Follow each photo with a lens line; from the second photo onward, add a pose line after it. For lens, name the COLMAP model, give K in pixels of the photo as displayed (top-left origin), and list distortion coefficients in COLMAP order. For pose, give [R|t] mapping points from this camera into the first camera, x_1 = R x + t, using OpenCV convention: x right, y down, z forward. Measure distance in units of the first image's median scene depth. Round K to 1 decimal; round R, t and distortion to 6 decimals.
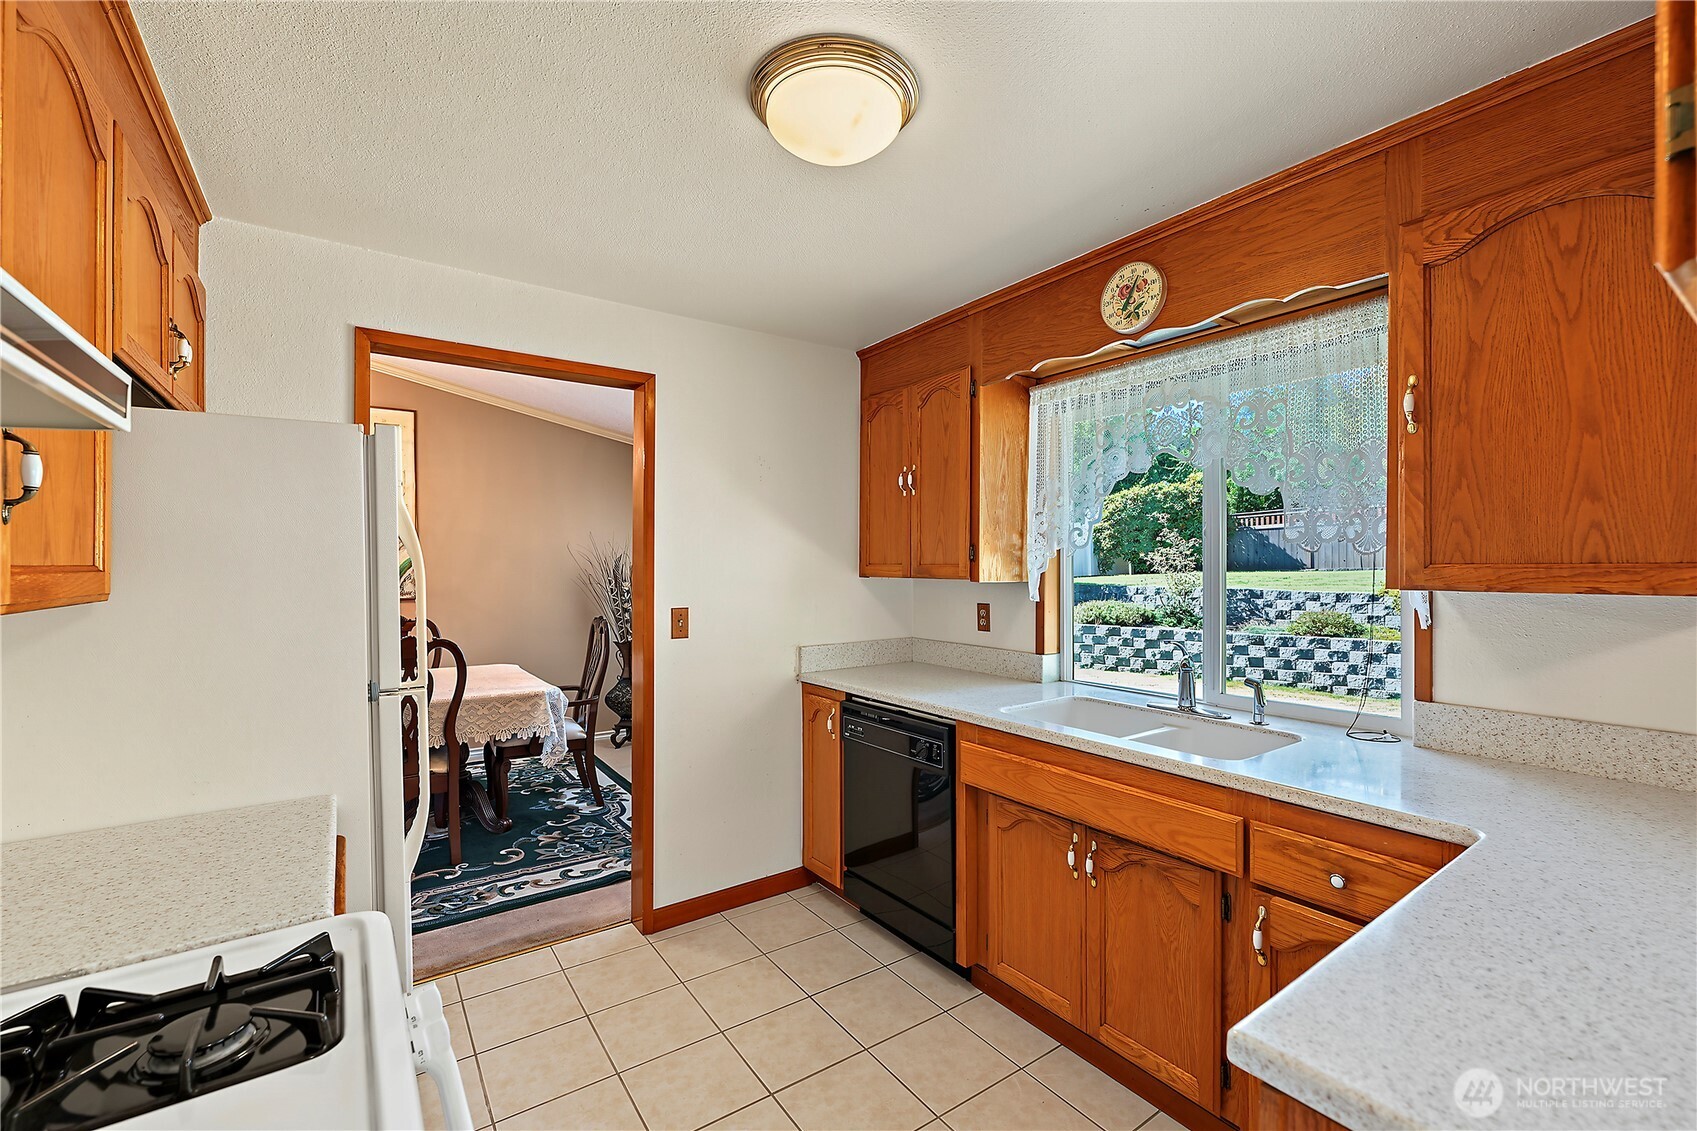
lens RADIAL K [[714.8, 0, 854.2], [0, 714.8, 569.7], [0, 0, 1]] dist [-0.000630, 0.000083]
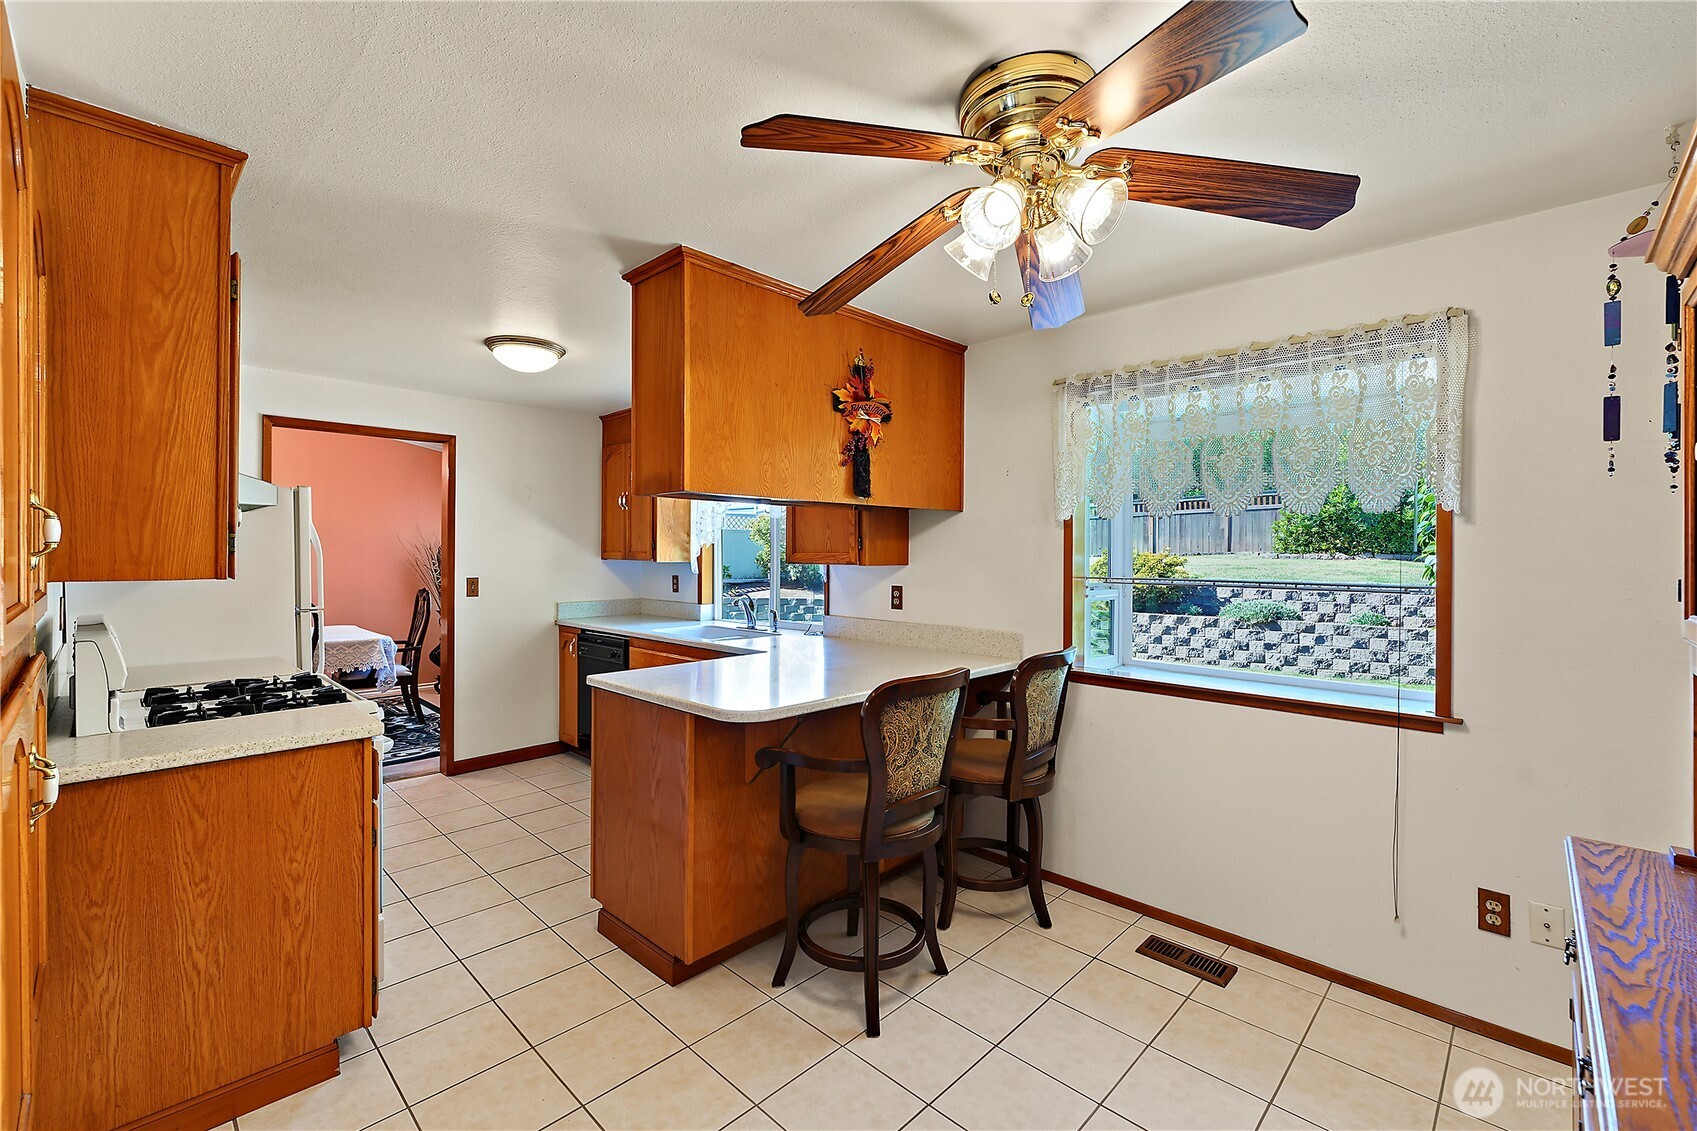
lens RADIAL K [[714.7, 0, 850.8], [0, 714.7, 553.1], [0, 0, 1]] dist [-0.000926, 0.000236]
pose [[0.983346, 0.002249, 0.181730, 0.298079], [-0.001775, 0.999995, -0.002771, -0.000186], [-0.181735, 0.002402, 0.983345, -0.735868]]
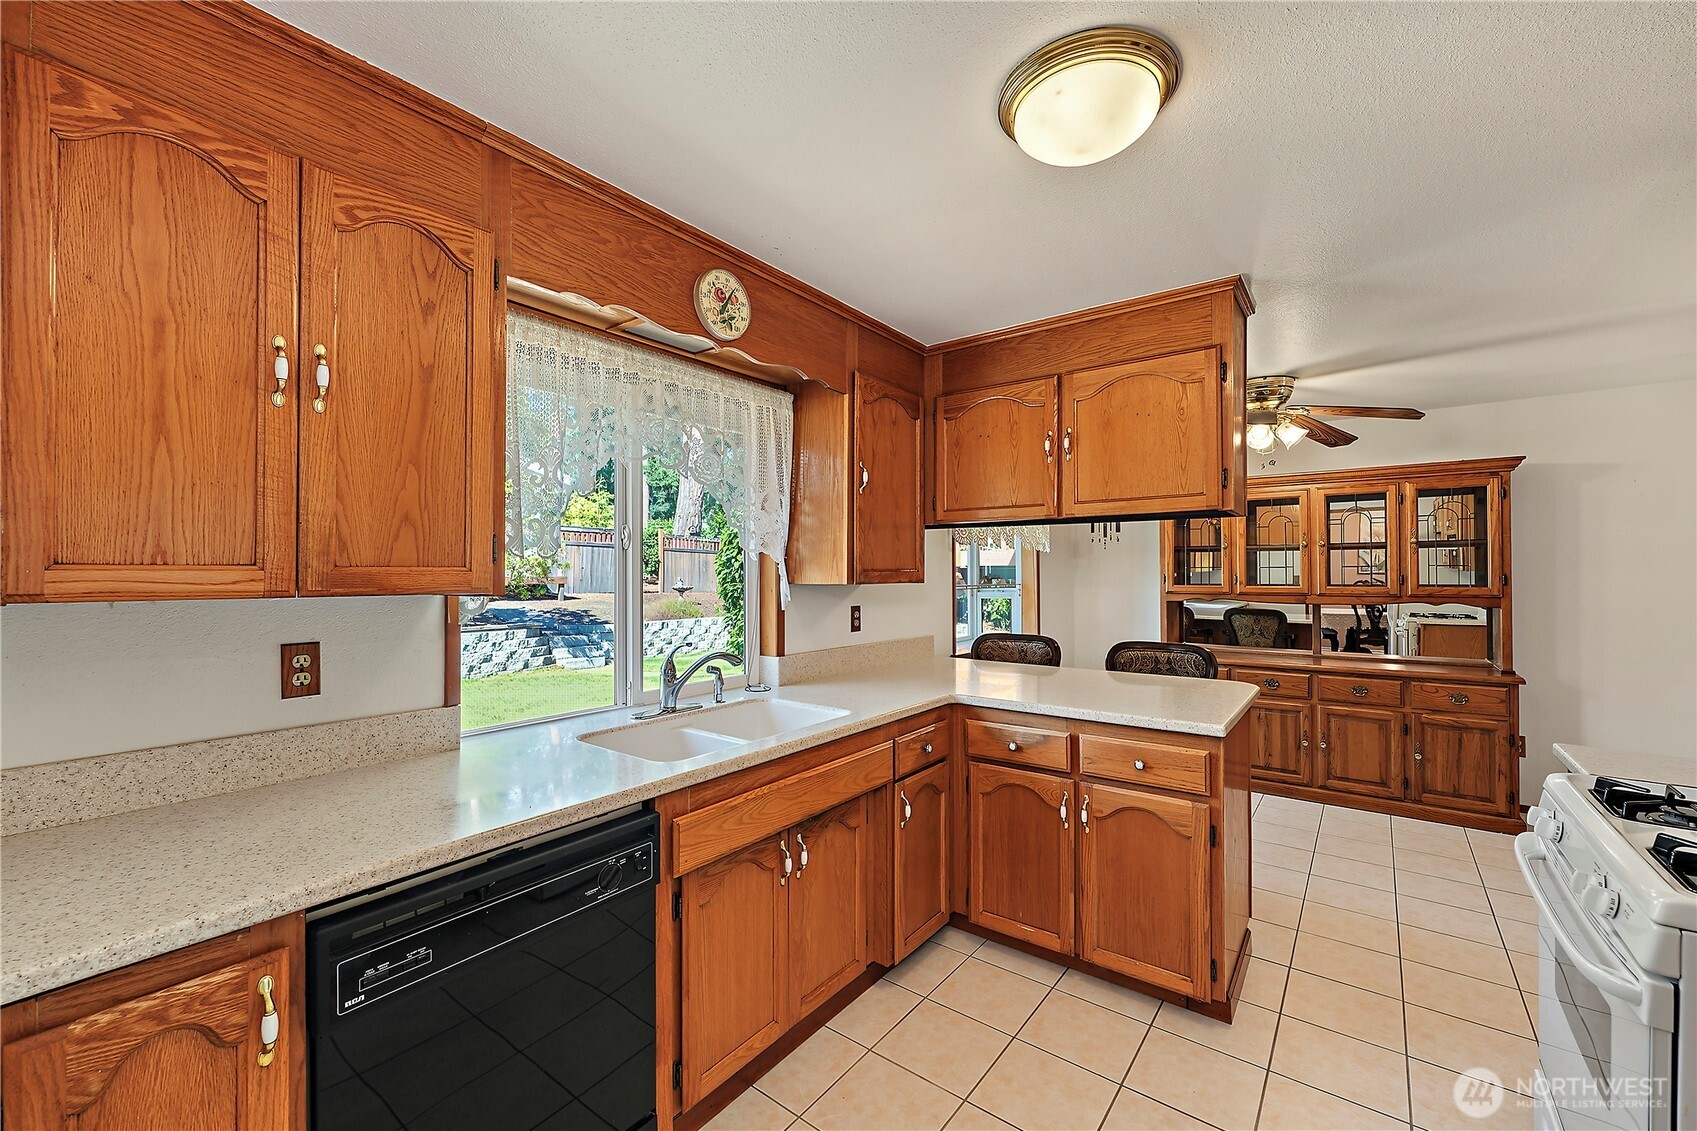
lens RADIAL K [[687.0, 0, 837.0], [0, 687.0, 565.1], [0, 0, 1]] dist [-0.001991, -0.000064]
pose [[-0.283573, 0.001902, 0.958949, -0.431011], [0.002168, 0.999997, -0.001343, -0.007819], [-0.958948, 0.001698, -0.283576, 0.823313]]
